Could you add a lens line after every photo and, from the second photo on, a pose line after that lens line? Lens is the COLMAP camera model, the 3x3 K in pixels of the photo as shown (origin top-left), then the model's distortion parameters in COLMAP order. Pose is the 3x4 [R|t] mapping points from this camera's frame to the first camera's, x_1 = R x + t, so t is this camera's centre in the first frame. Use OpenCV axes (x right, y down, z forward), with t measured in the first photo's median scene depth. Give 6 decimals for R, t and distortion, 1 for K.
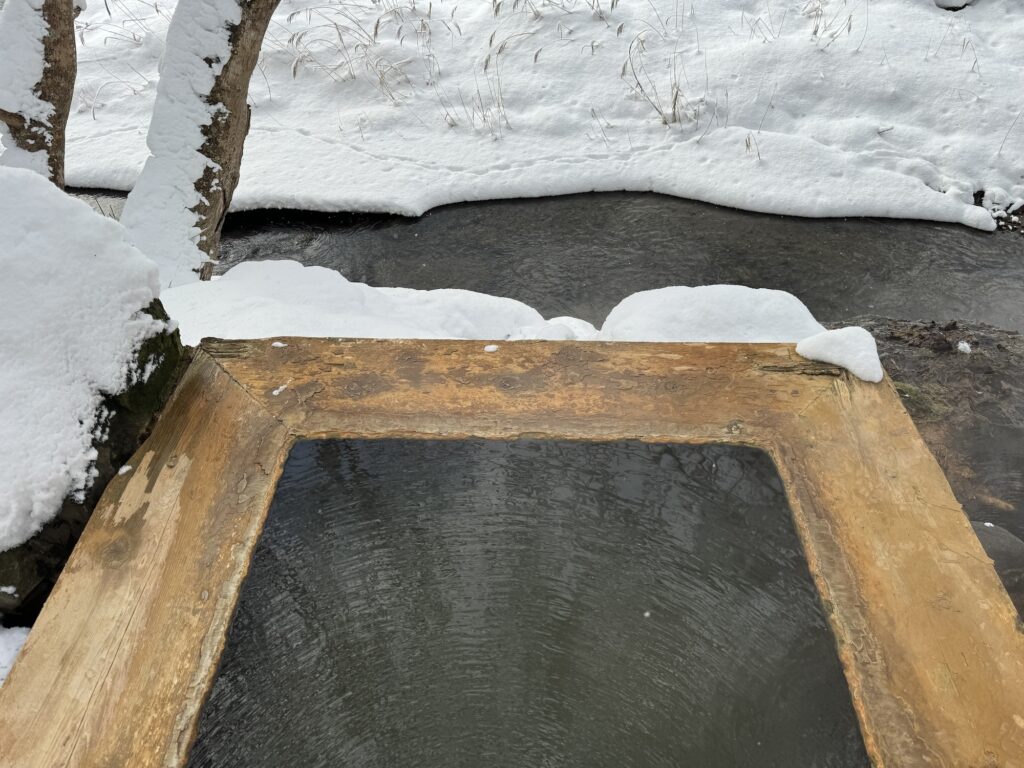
lens RADIAL K [[711.6, 0, 518.7], [0, 711.6, 383.3], [0, 0, 1]] dist [0.073675, -0.080386]
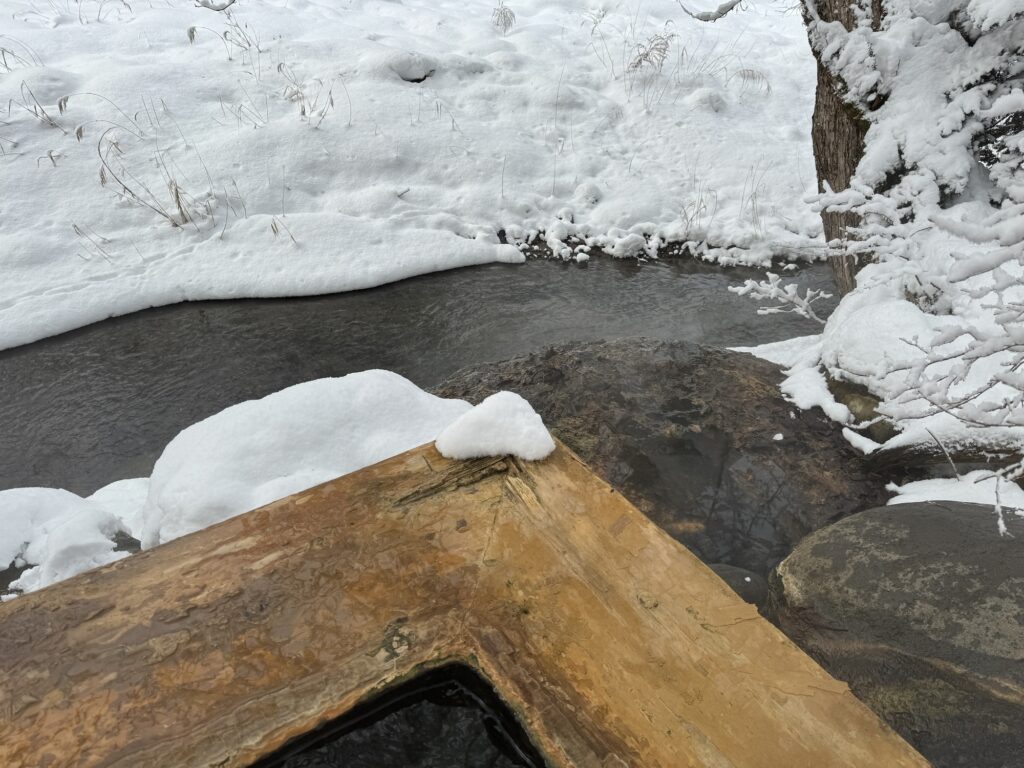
lens RADIAL K [[711.6, 0, 514.3], [0, 711.6, 389.9], [0, 0, 1]] dist [0.073675, -0.080386]
pose [[0.807644, -0.303542, 0.505543, 0.035640], [0.360756, 0.932516, -0.016427, -0.015895], [-0.466441, 0.195645, 0.862645, 0.103773]]
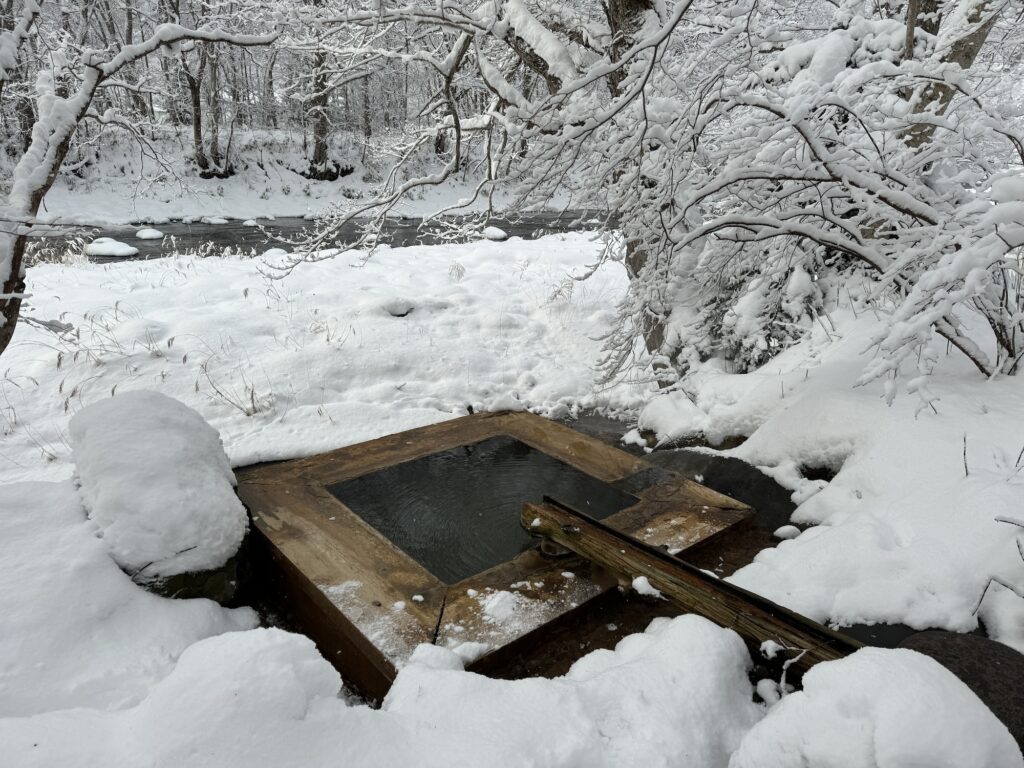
lens RADIAL K [[711.6, 0, 496.0], [0, 711.6, 408.6], [0, 0, 1]] dist [0.073675, -0.080386]
pose [[0.765304, -0.203194, 0.610756, -0.249140], [0.424211, 0.872861, -0.241161, 0.127599], [-0.484103, 0.443651, 0.754201, -0.184868]]
